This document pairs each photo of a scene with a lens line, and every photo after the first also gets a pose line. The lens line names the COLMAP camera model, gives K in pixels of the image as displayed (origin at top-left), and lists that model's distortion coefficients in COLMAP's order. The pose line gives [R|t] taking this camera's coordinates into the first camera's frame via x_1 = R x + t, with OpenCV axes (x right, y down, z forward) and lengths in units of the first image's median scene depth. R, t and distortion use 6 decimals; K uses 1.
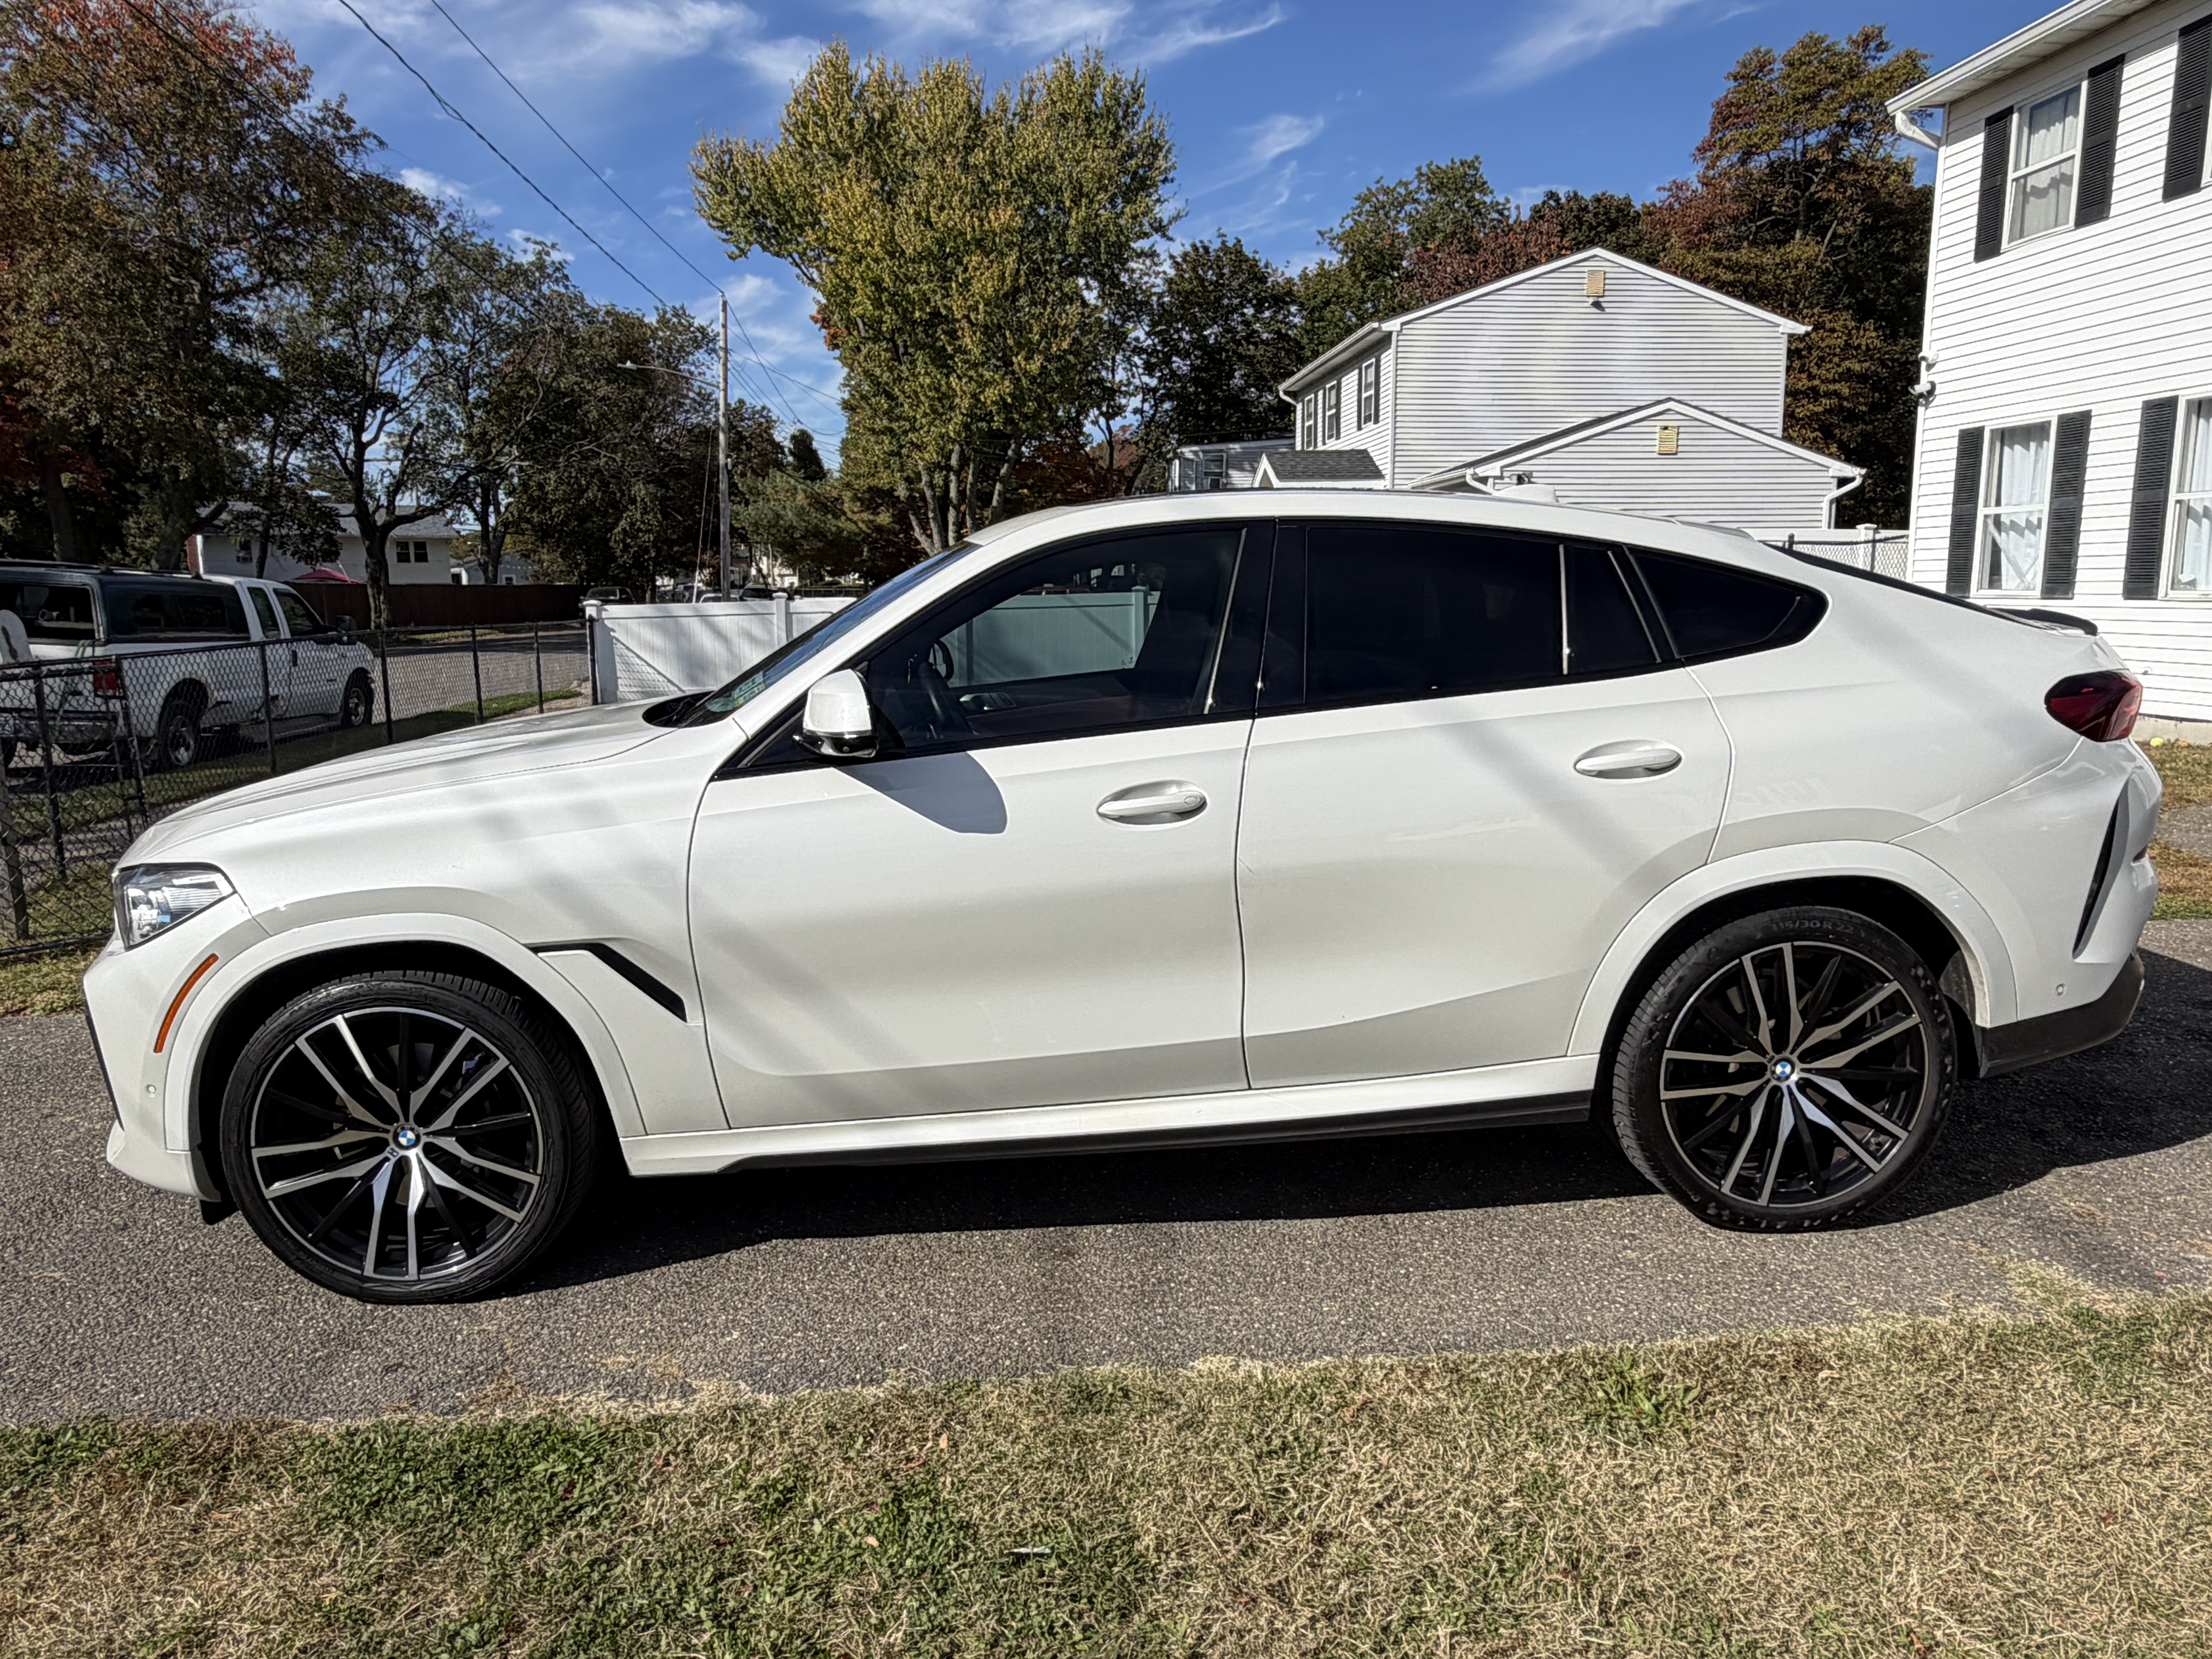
lens RADIAL K [[1507.0, 0, 1114.5], [0, 1507.0, 824.4], [0, 0, 1]] dist [0.013667, 0.003022]
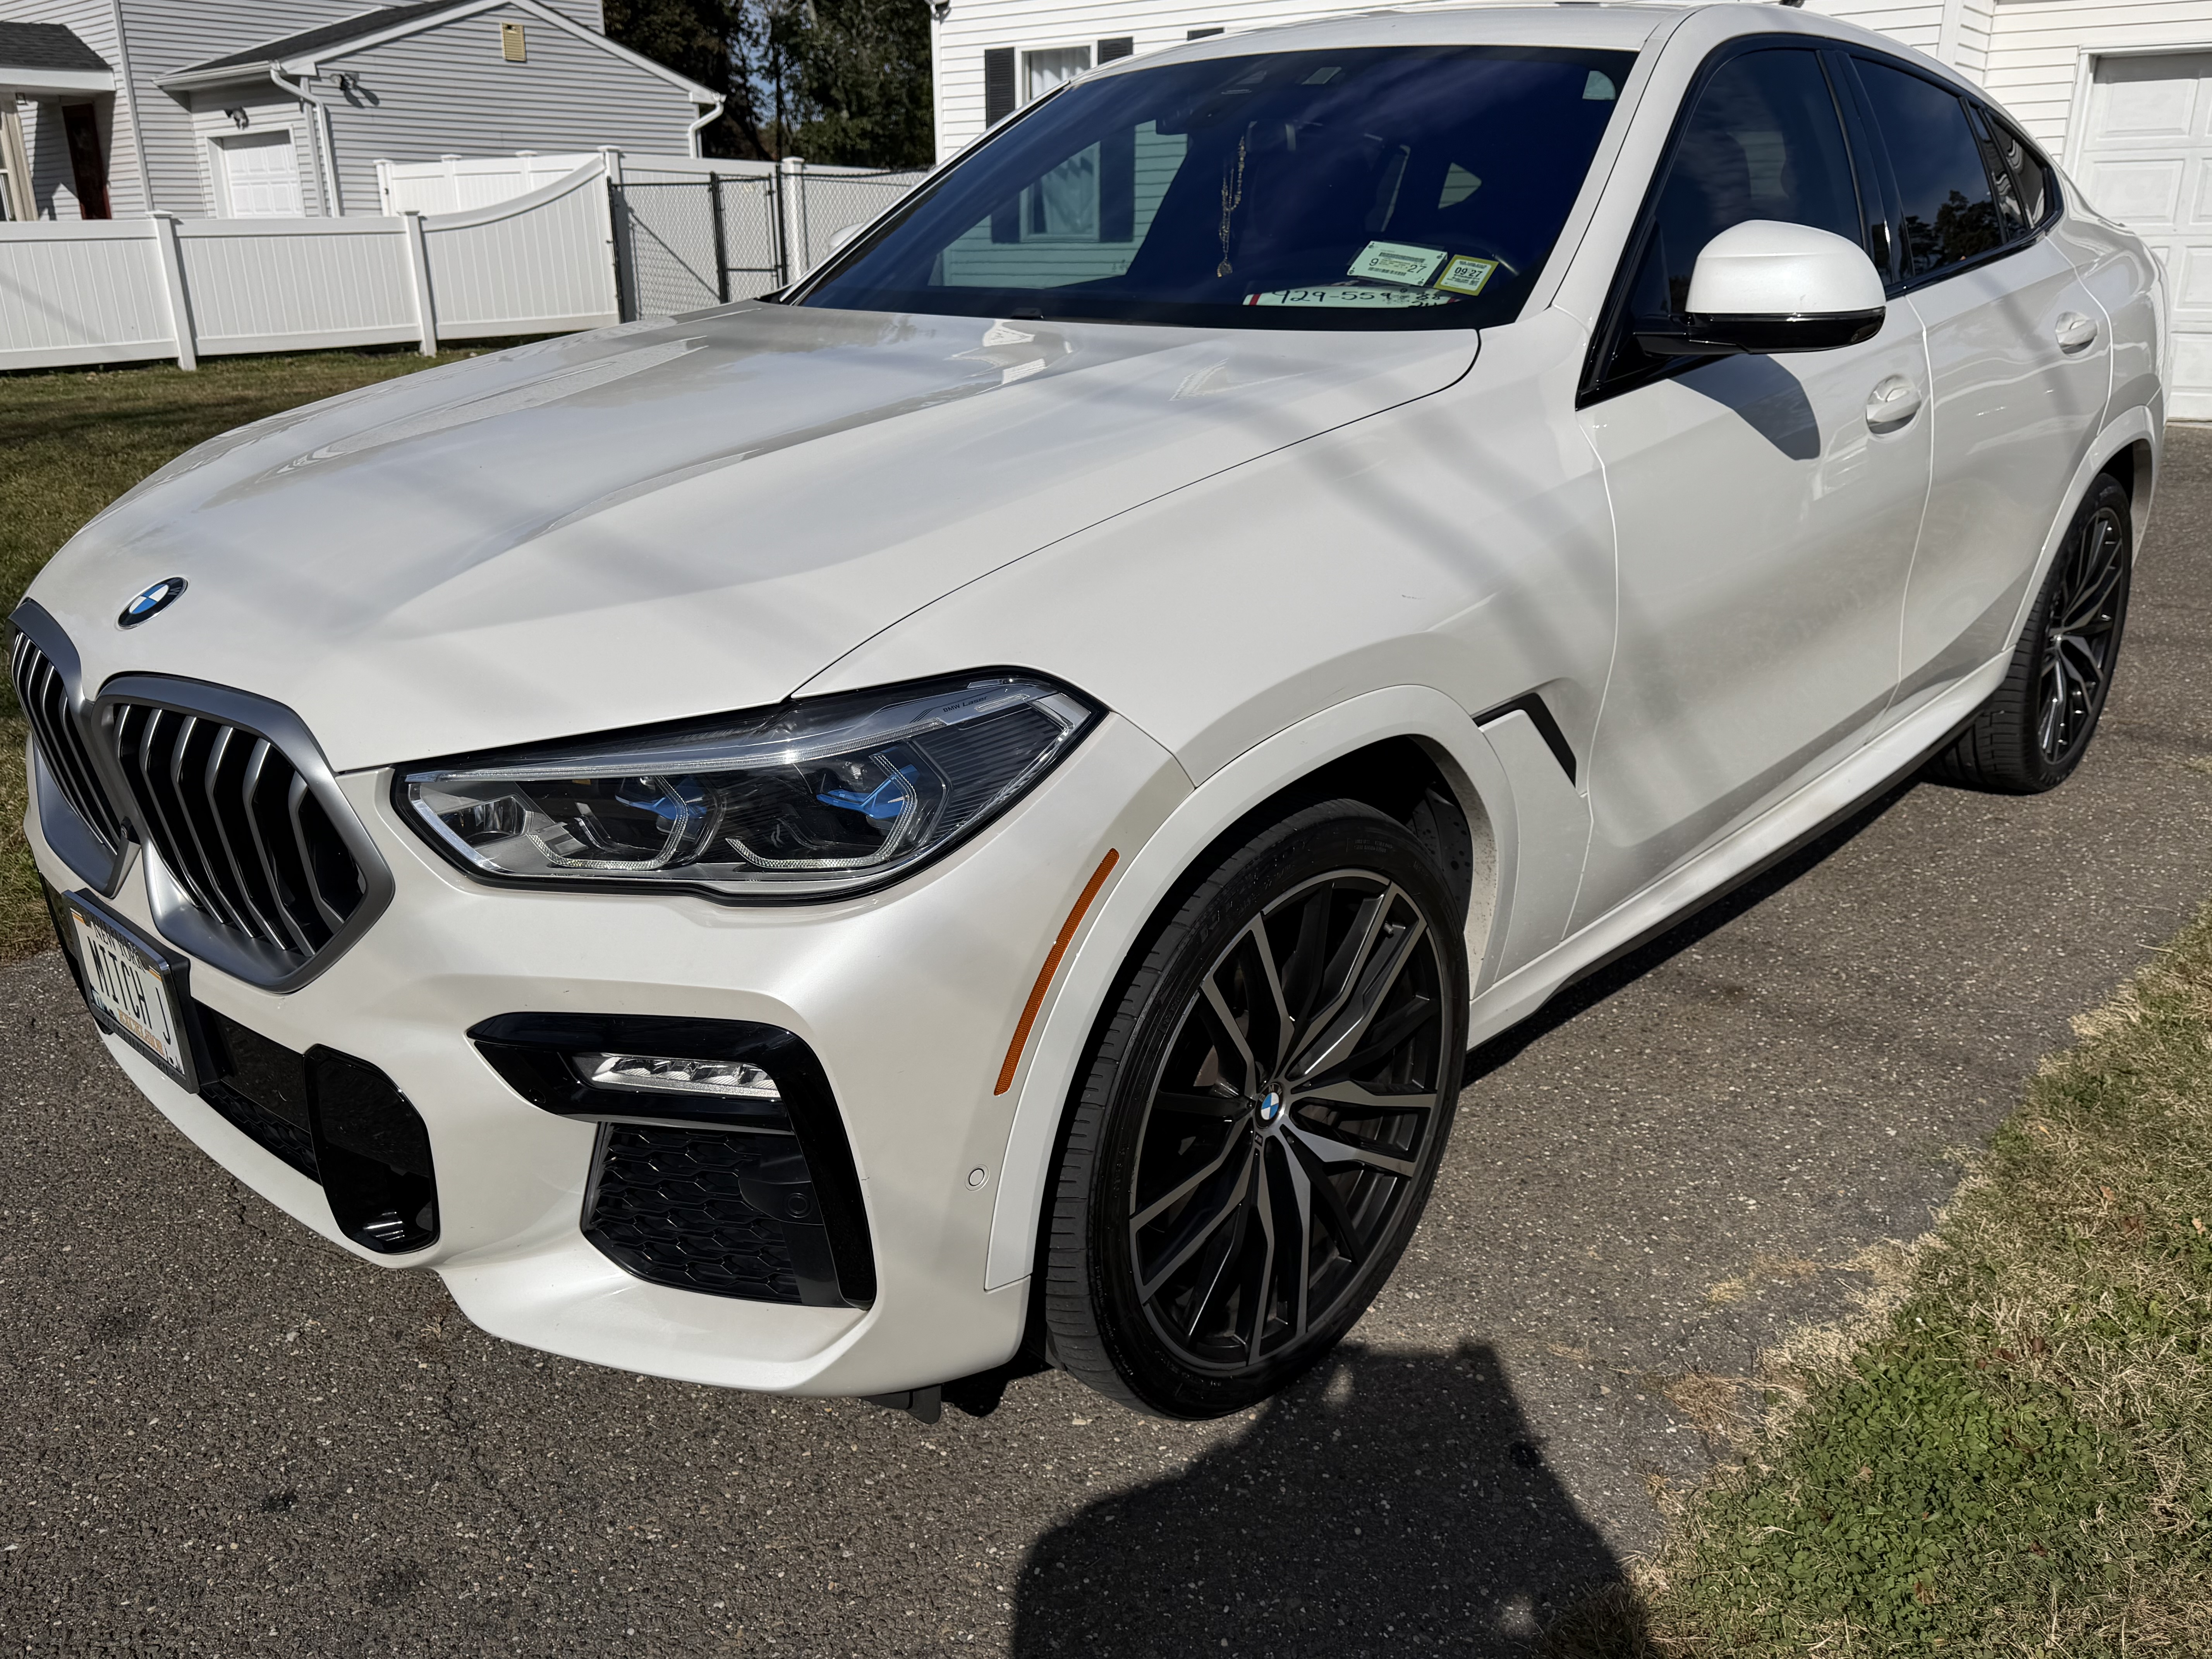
lens RADIAL K [[1698.6, 0, 1107.4], [0, 1698.6, 834.4], [0, 0, 1]] dist [0.000786, -0.005997]
pose [[0.730897, -0.220629, 0.645843, -0.190292], [0.101236, 0.970885, 0.217101, -0.006349], [-0.674938, -0.093296, 0.731953, 0.127711]]
